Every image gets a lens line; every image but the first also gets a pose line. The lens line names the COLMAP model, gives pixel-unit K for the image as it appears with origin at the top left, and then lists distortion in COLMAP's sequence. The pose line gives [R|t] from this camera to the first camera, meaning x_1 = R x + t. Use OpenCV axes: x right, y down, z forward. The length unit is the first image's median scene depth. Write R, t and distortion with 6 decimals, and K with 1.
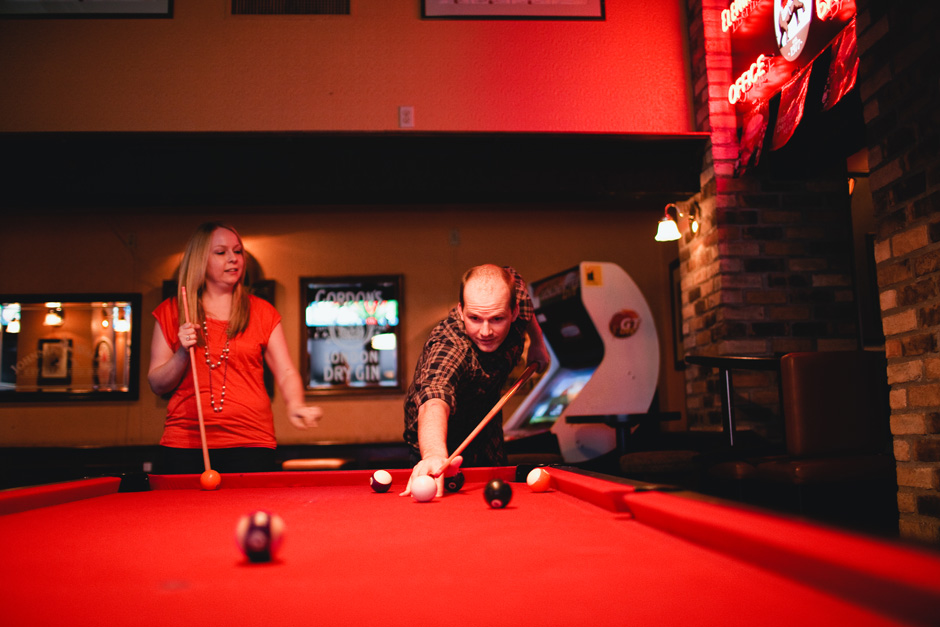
lens RADIAL K [[901.5, 0, 467.7], [0, 901.5, 315.1], [0, 0, 1]] dist [-0.064188, 0.000000]
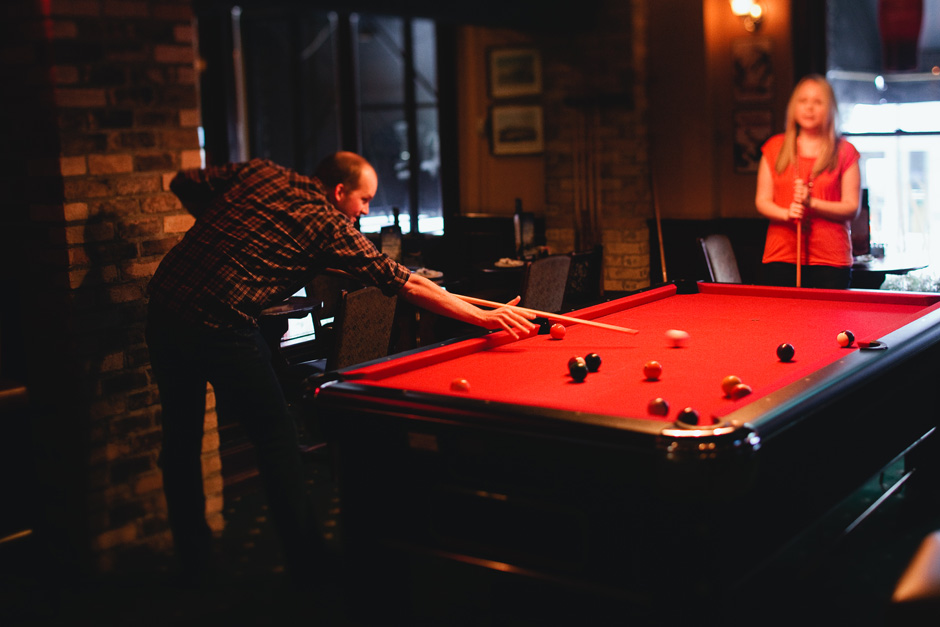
lens RADIAL K [[1191.0, 0, 470.3], [0, 1191.0, 311.3], [0, 0, 1]] dist [-0.070405, 0.000000]
pose [[-0.769245, -0.048805, 0.637087, -0.540346], [-0.037061, 0.998808, 0.031766, 0.026996], [-0.637878, 0.000825, -0.770137, 1.175649]]
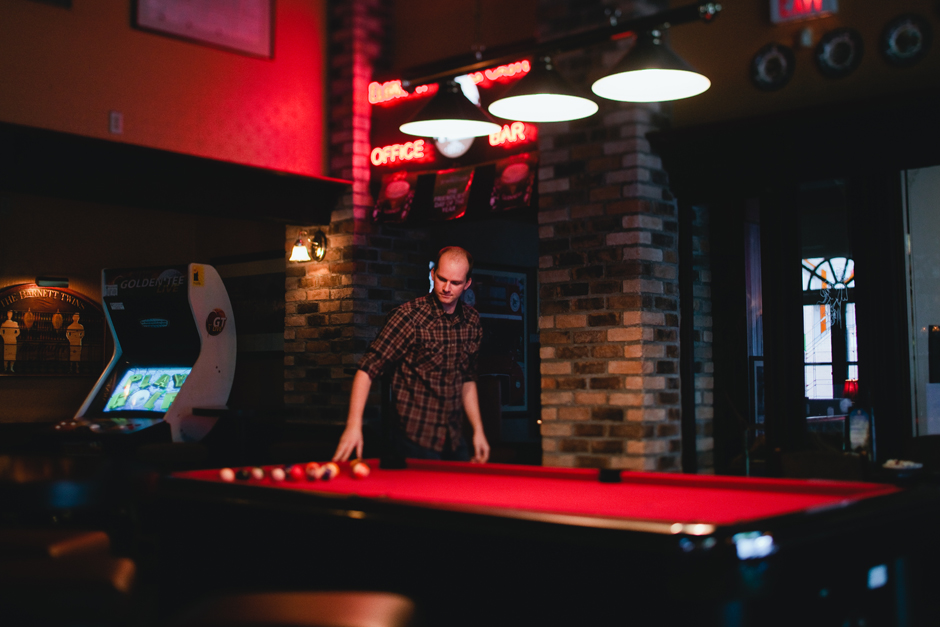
lens RADIAL K [[1191.0, 0, 470.5], [0, 1191.0, 313.6], [0, 0, 1]] dist [-0.070405, 0.000000]
pose [[0.713446, 0.062384, 0.697927, -0.742732], [-0.106498, 0.994112, 0.020009, -0.075549], [-0.692569, -0.088603, 0.715889, -0.291758]]
